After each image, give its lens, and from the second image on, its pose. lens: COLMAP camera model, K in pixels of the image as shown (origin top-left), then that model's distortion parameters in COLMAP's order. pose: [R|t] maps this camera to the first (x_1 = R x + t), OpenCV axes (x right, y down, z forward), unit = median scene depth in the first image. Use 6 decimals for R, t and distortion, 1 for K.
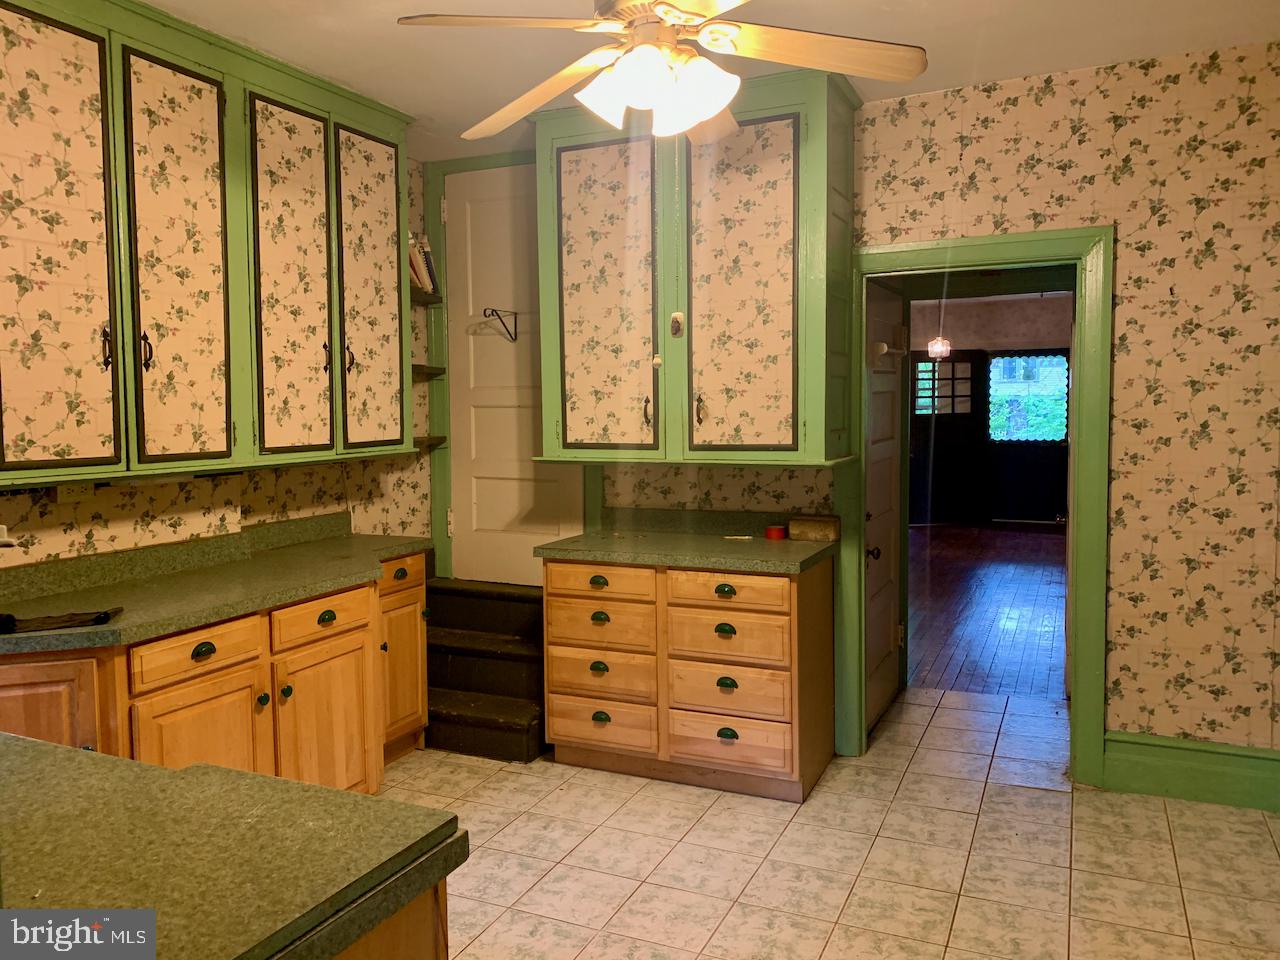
lens RADIAL K [[964.6, 0, 640.0], [0, 964.6, 480.0], [0, 0, 1]] dist [0.017464, -0.001404]
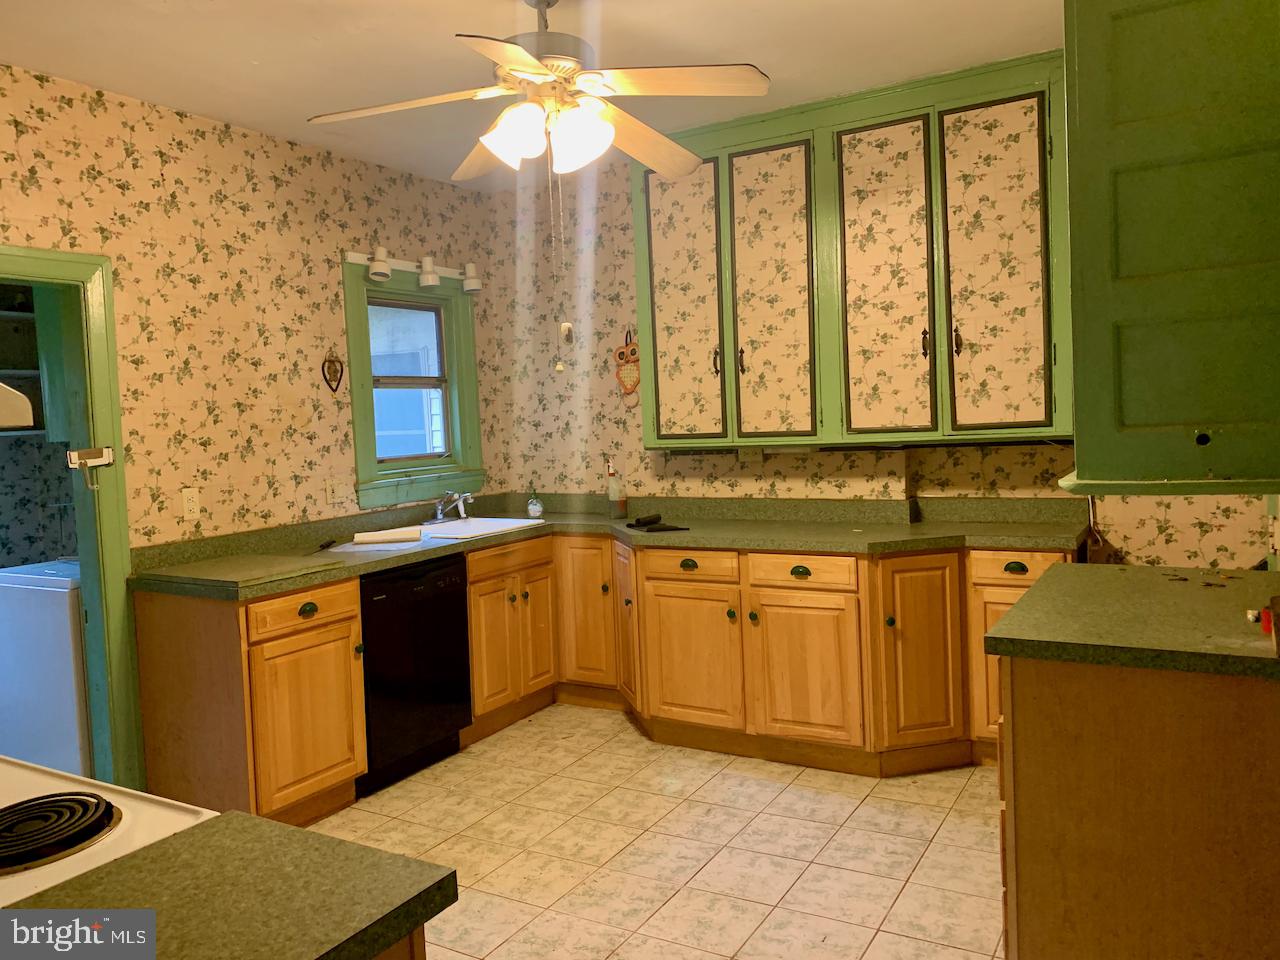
lens RADIAL K [[974.5, 0, 640.0], [0, 974.5, 480.0], [0, 0, 1]] dist [0.100461, -0.200192]
pose [[-0.094254, 0.082460, -0.992127, 0.851254], [-0.030558, 0.995855, 0.085673, -0.066271], [0.995079, 0.038393, -0.091343, 0.865226]]
